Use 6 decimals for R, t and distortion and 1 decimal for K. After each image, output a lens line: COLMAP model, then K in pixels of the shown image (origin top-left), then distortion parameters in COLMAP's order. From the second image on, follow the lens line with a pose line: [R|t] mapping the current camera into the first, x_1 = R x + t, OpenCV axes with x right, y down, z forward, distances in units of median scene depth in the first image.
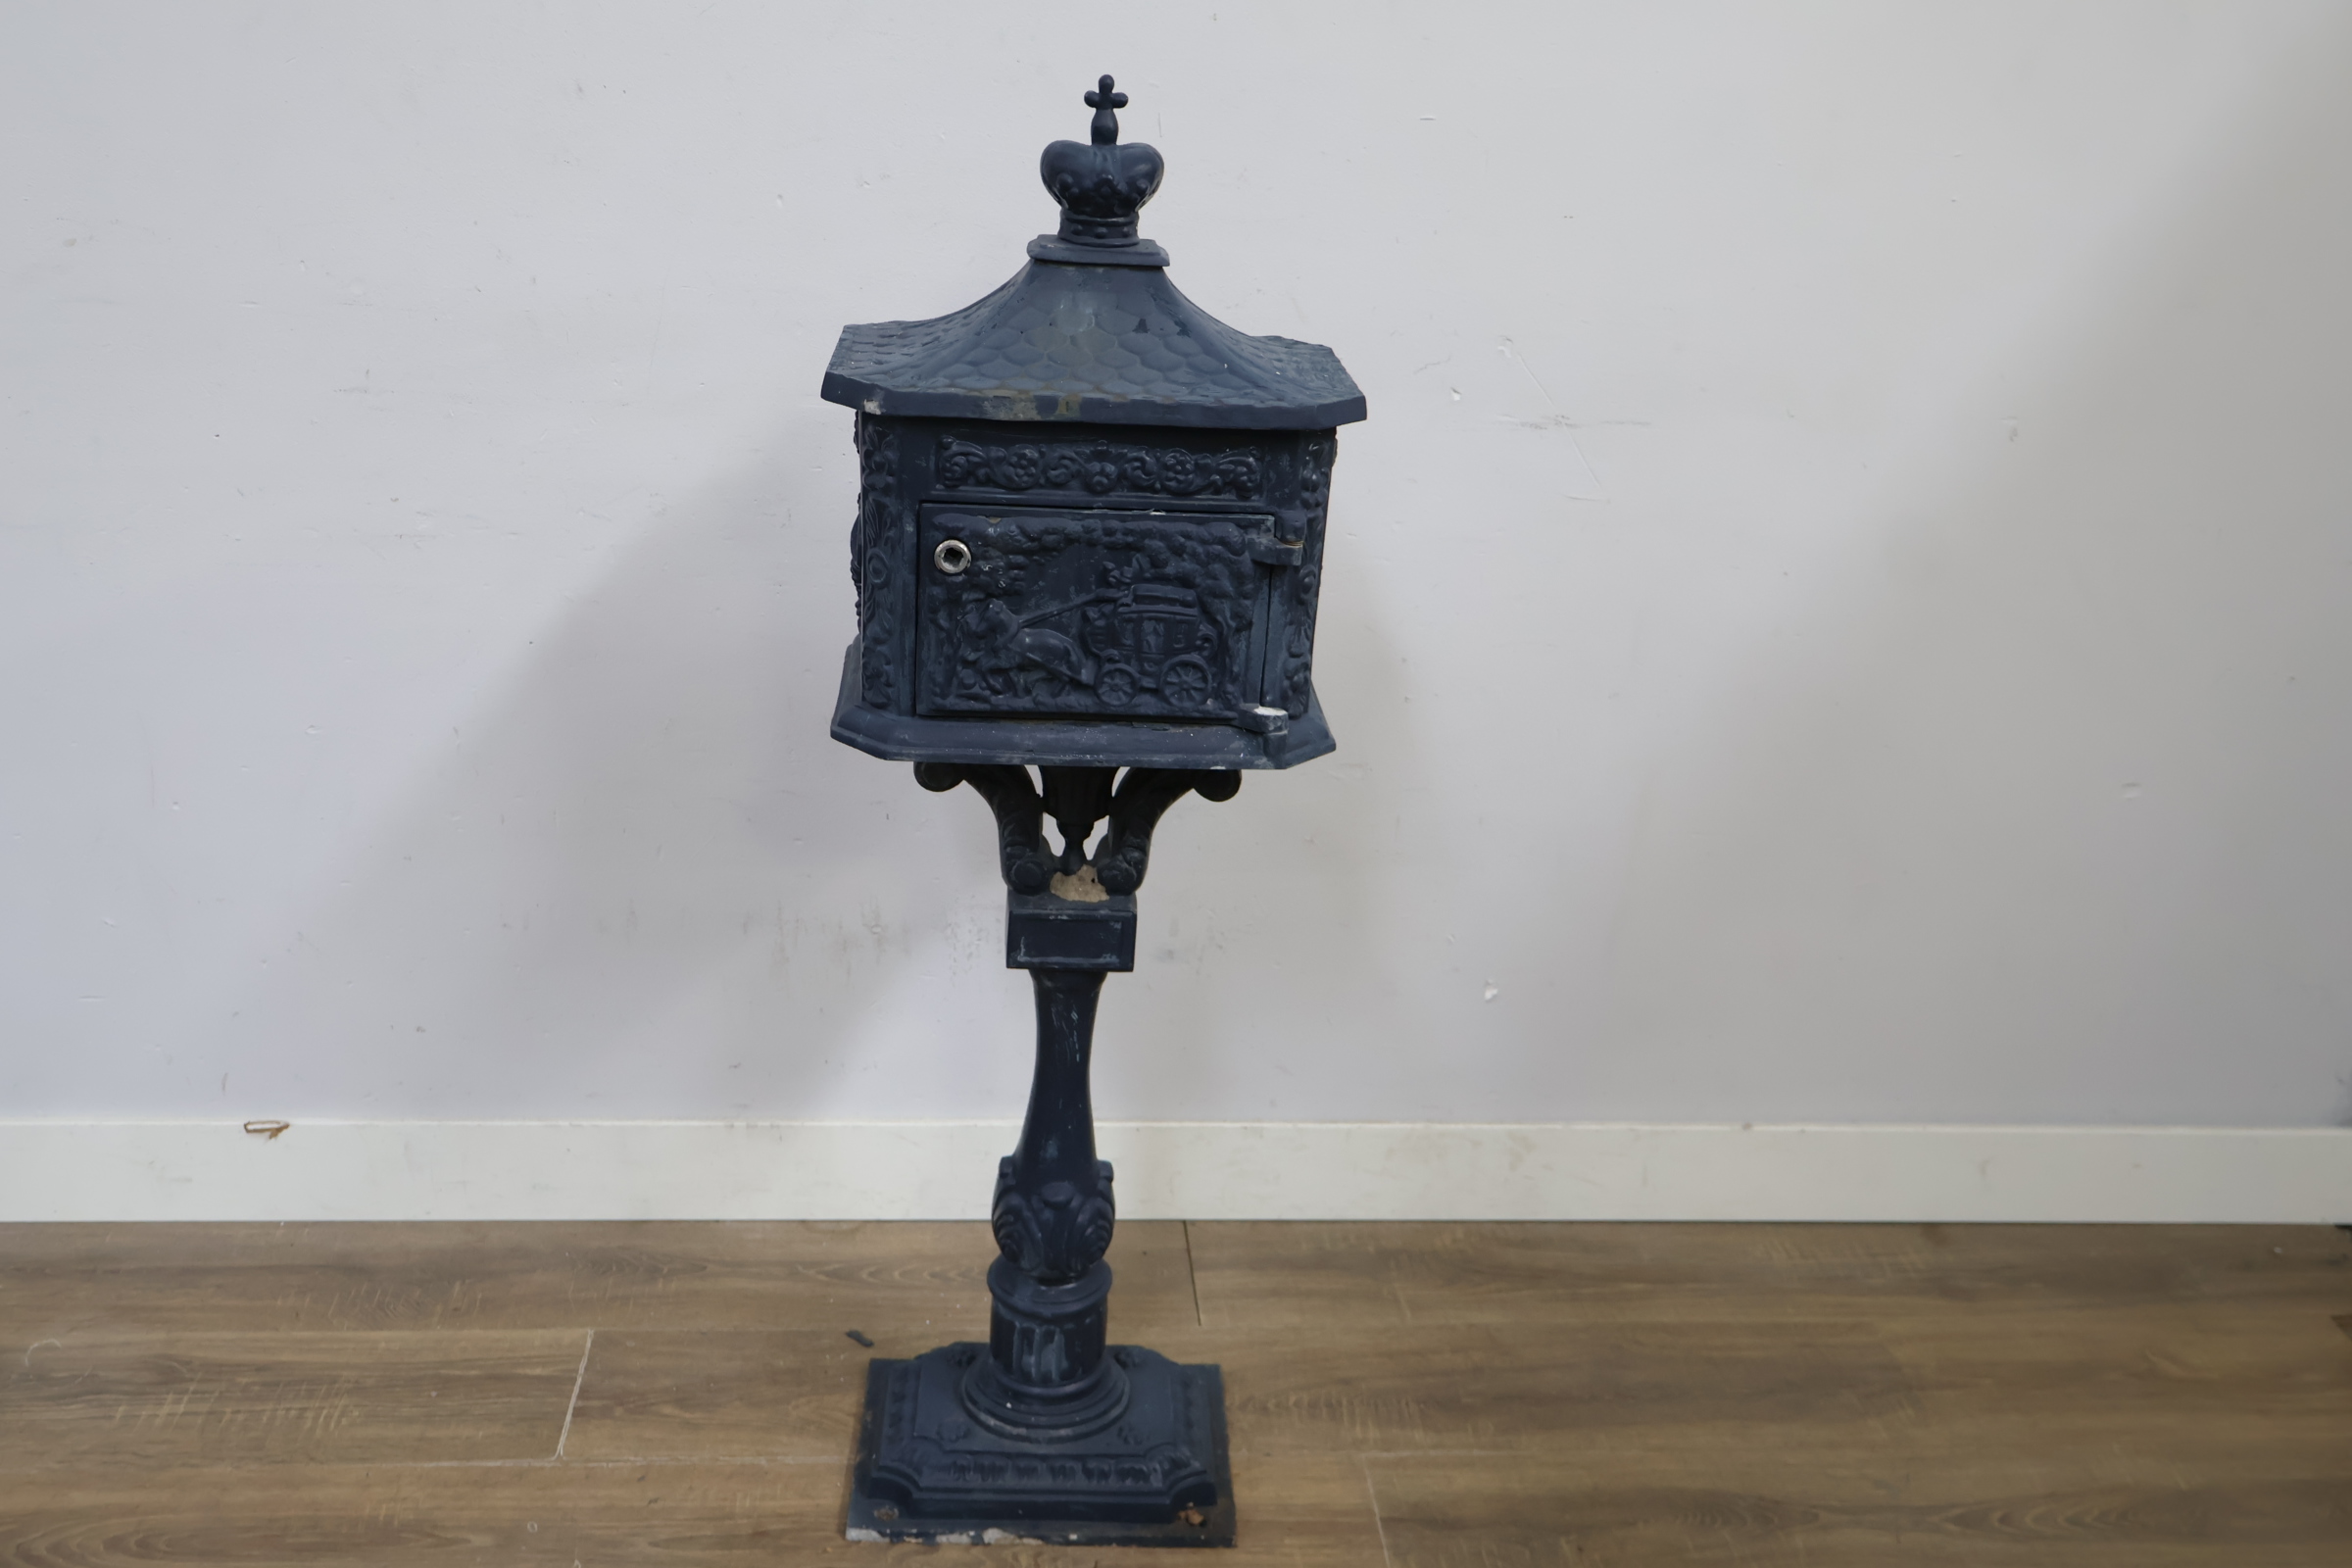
lens RADIAL K [[2263.3, 0, 1174.1], [0, 2263.3, 792.5], [0, 0, 1]] dist [-0.002141, -0.005076]
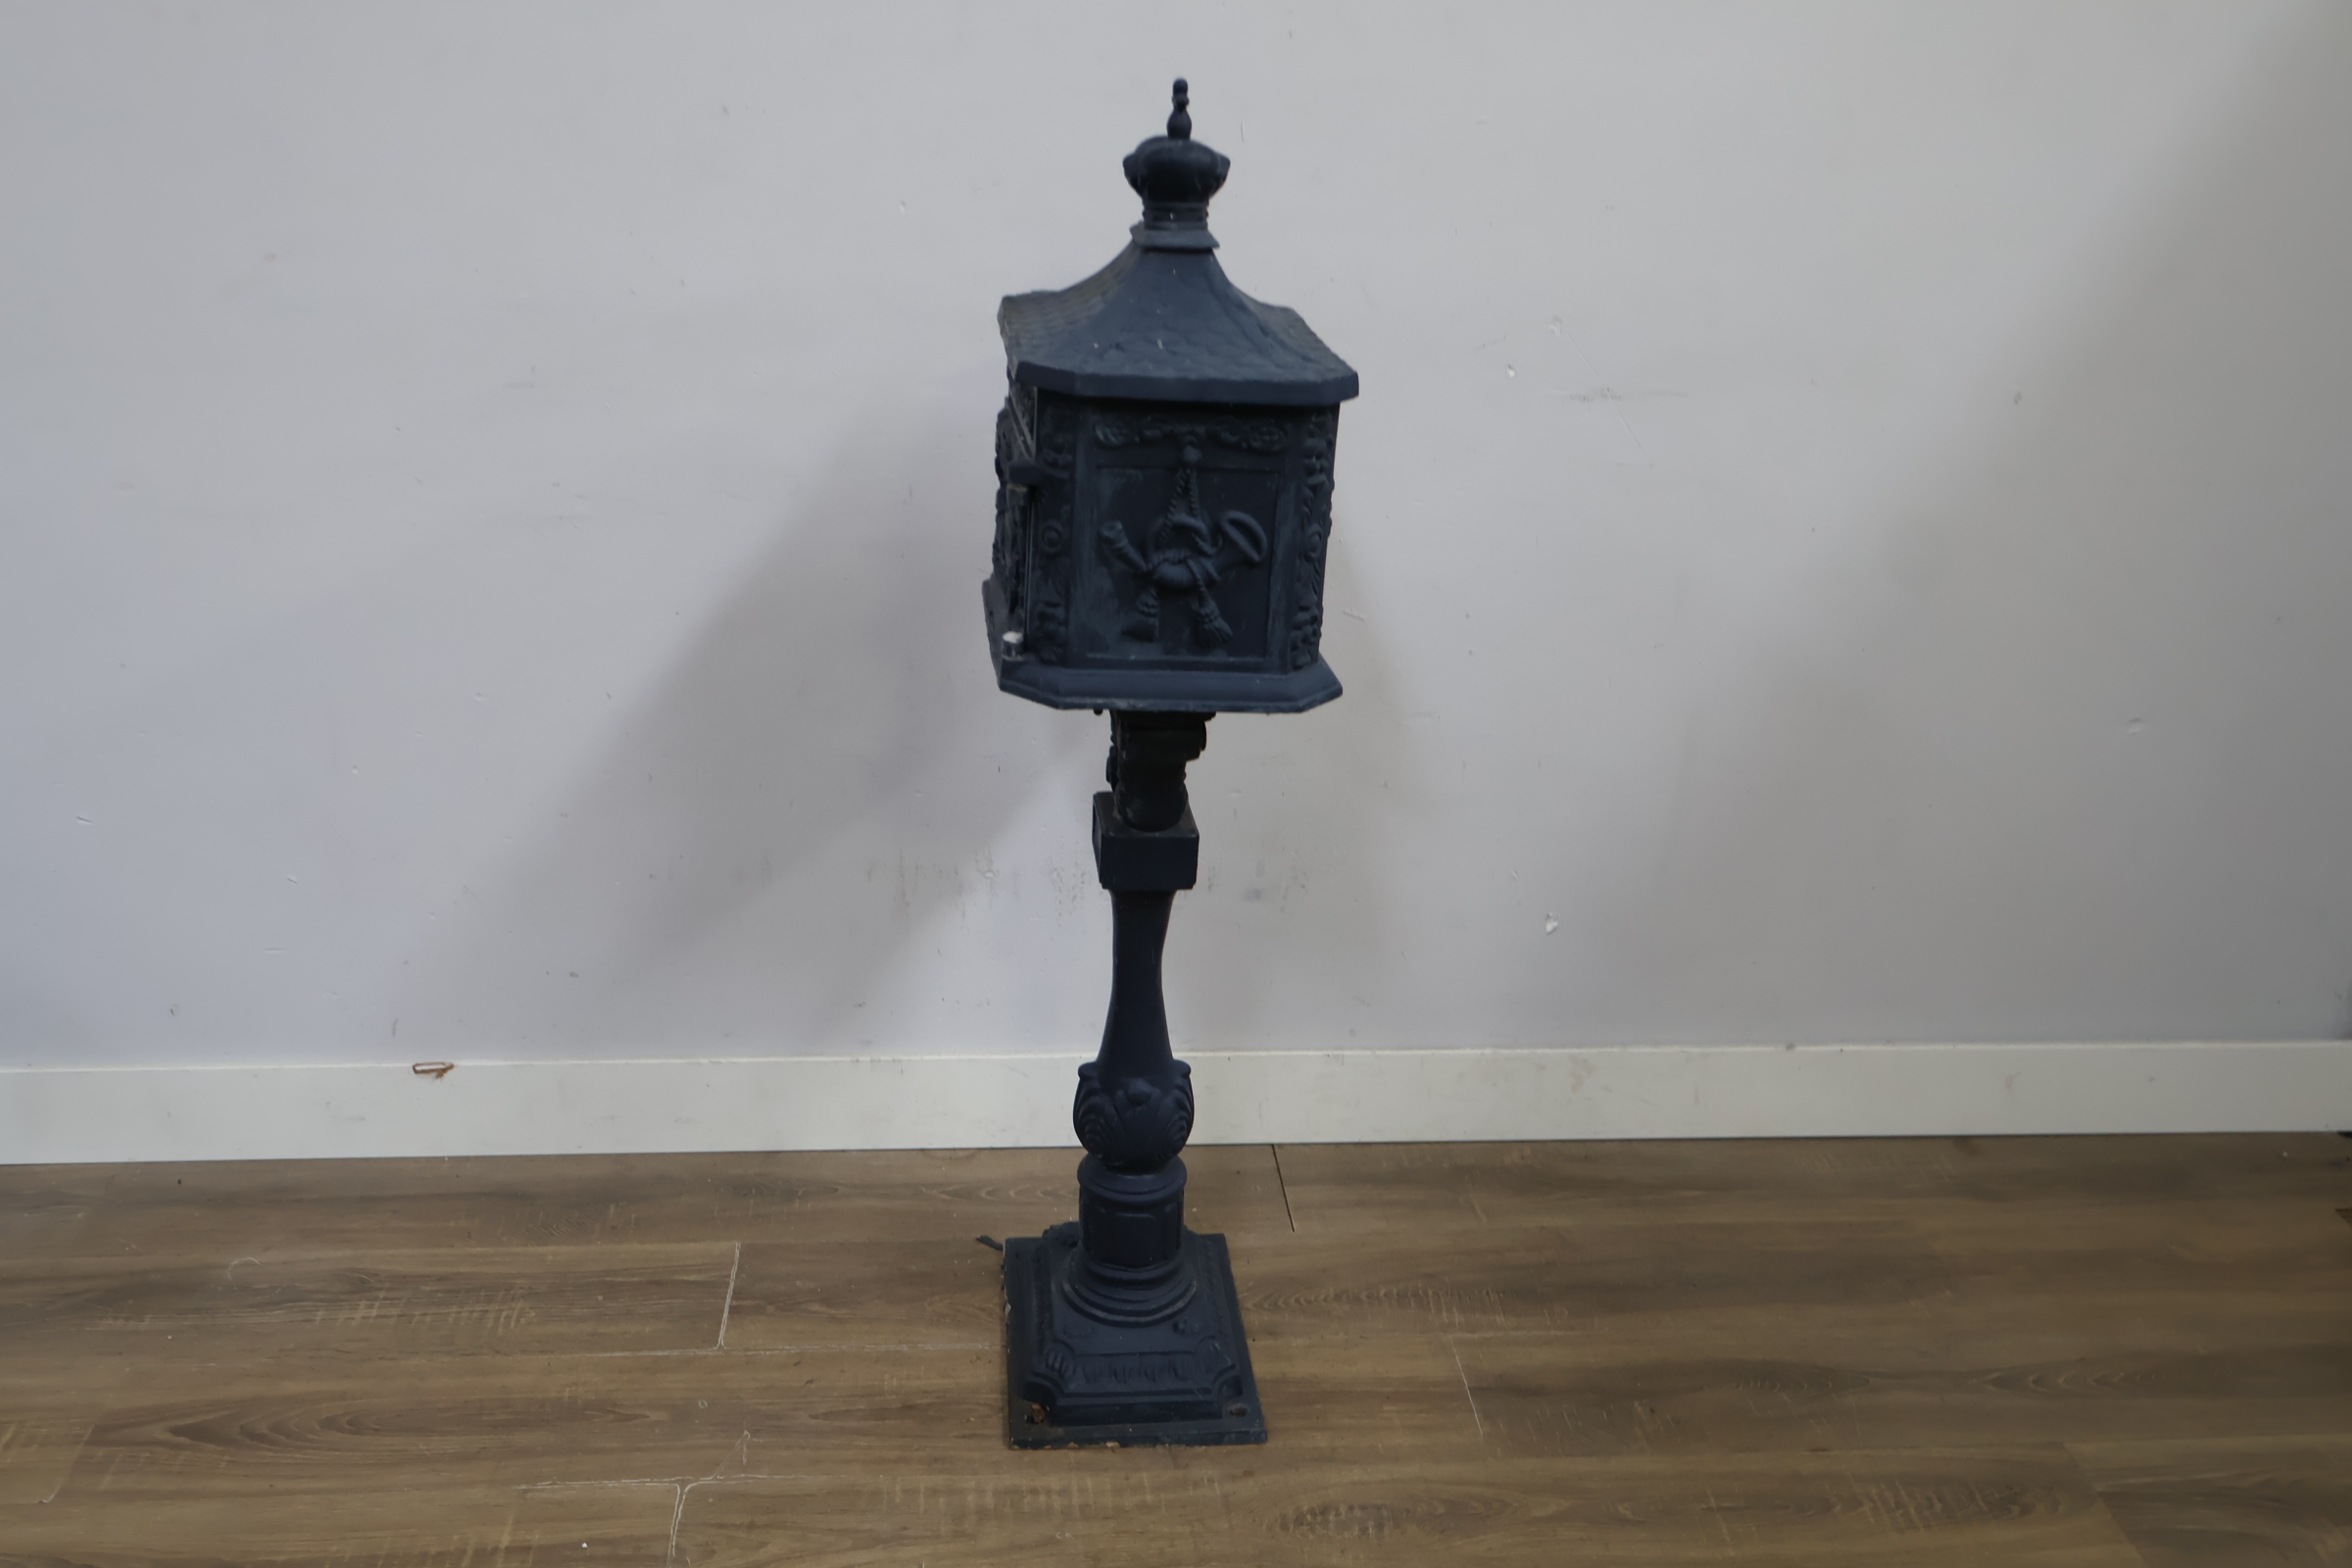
lens RADIAL K [[2265.5, 0, 1177.7], [0, 2265.5, 796.2], [0, 0, 1]] dist [0.000956, 0.002753]
pose [[0.999783, -0.020401, -0.004102, -0.039508], [0.020305, 0.999549, -0.022112, 0.054580], [0.004551, 0.022024, 0.999747, -0.105825]]
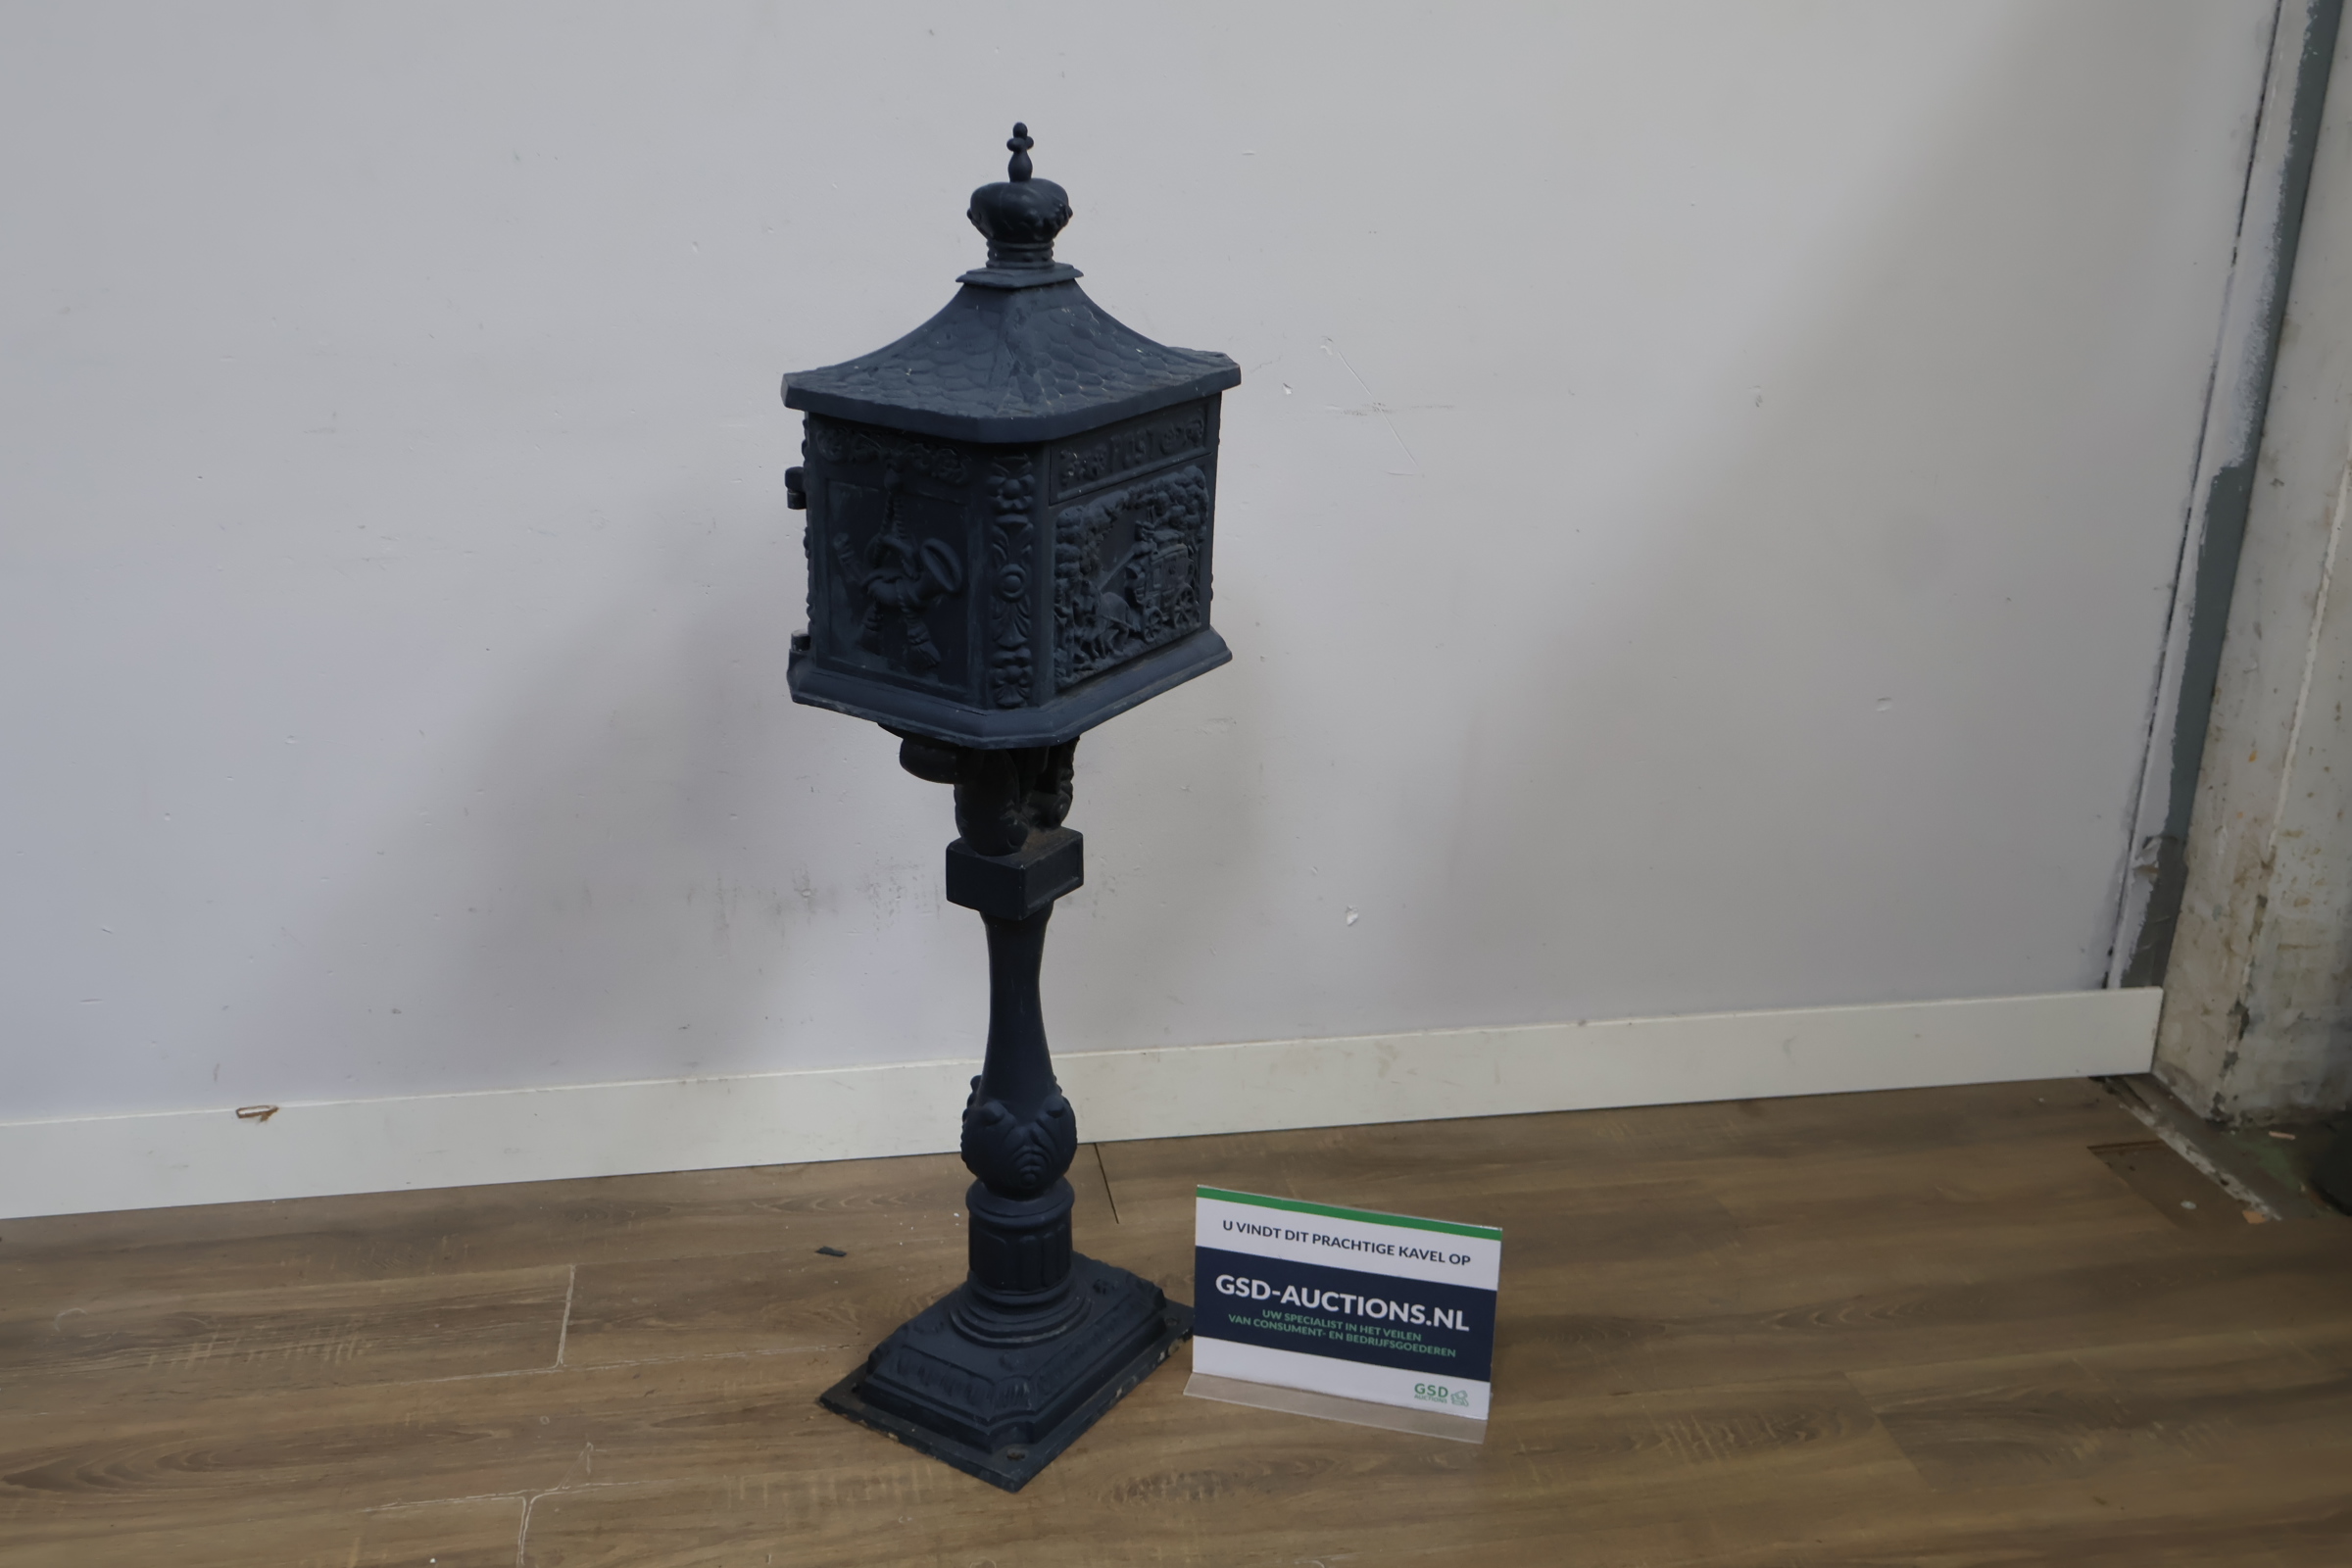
lens RADIAL K [[2266.9, 0, 1182.5], [0, 2266.9, 791.3], [0, 0, 1]] dist [0.000246, -0.001261]
pose [[0.994893, -0.063614, 0.078367, -0.034971], [0.066845, 0.996988, -0.039318, 0.074881], [-0.075630, 0.044356, 0.996149, -0.153091]]
